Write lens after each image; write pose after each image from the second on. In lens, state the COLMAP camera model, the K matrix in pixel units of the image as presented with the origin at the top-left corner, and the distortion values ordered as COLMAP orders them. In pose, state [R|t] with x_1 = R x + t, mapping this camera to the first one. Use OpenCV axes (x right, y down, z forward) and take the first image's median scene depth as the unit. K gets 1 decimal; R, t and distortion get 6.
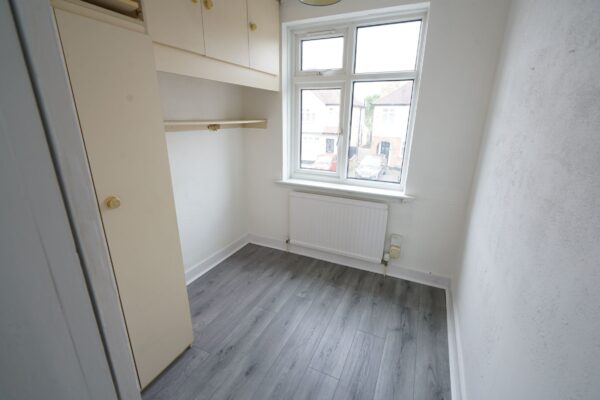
lens RADIAL K [[270.0, 0, 302.0], [0, 270.0, 201.6], [0, 0, 1]] dist [-0.002772, 0.001007]
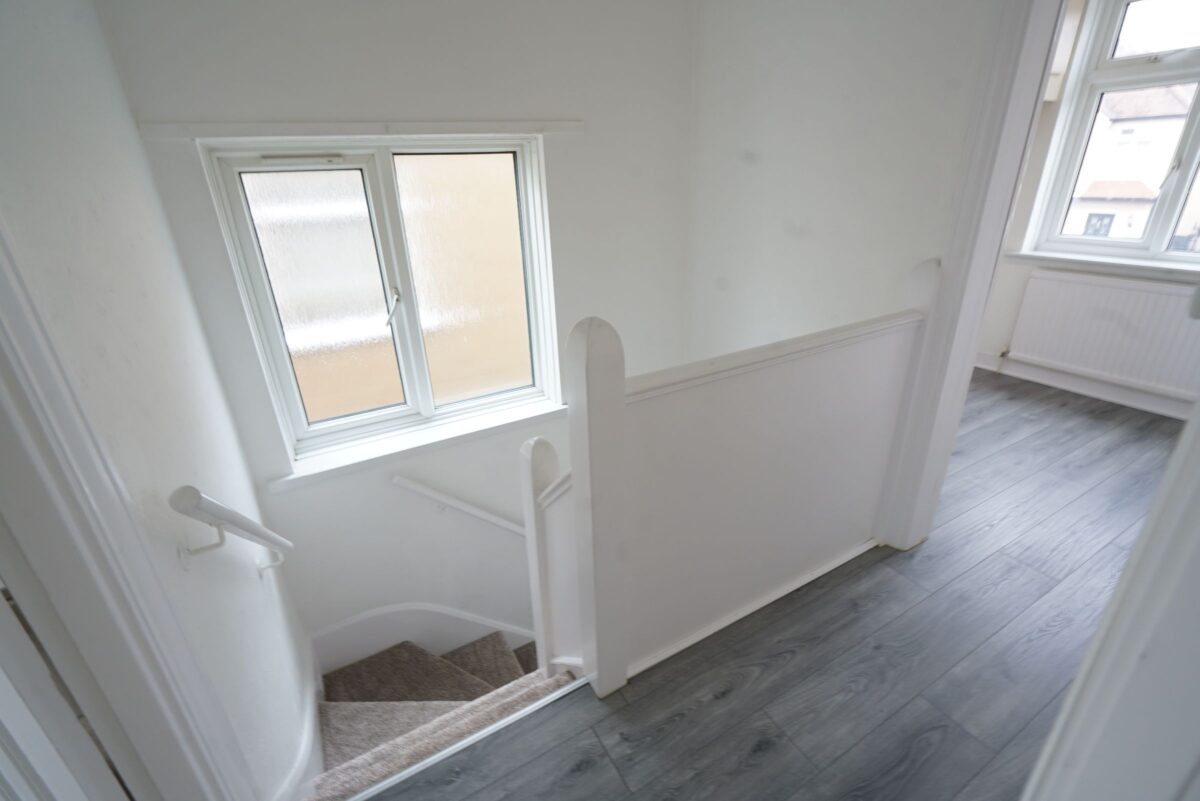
lens RADIAL K [[538.8, 0, 599.0], [0, 538.8, 404.0], [0, 0, 1]] dist [-0.000032, -0.000216]
pose [[0.816159, 0.189729, -0.545790, -0.133119], [-0.131902, 0.980791, 0.143704, 0.236212], [0.562571, -0.045295, 0.825508, -0.641023]]
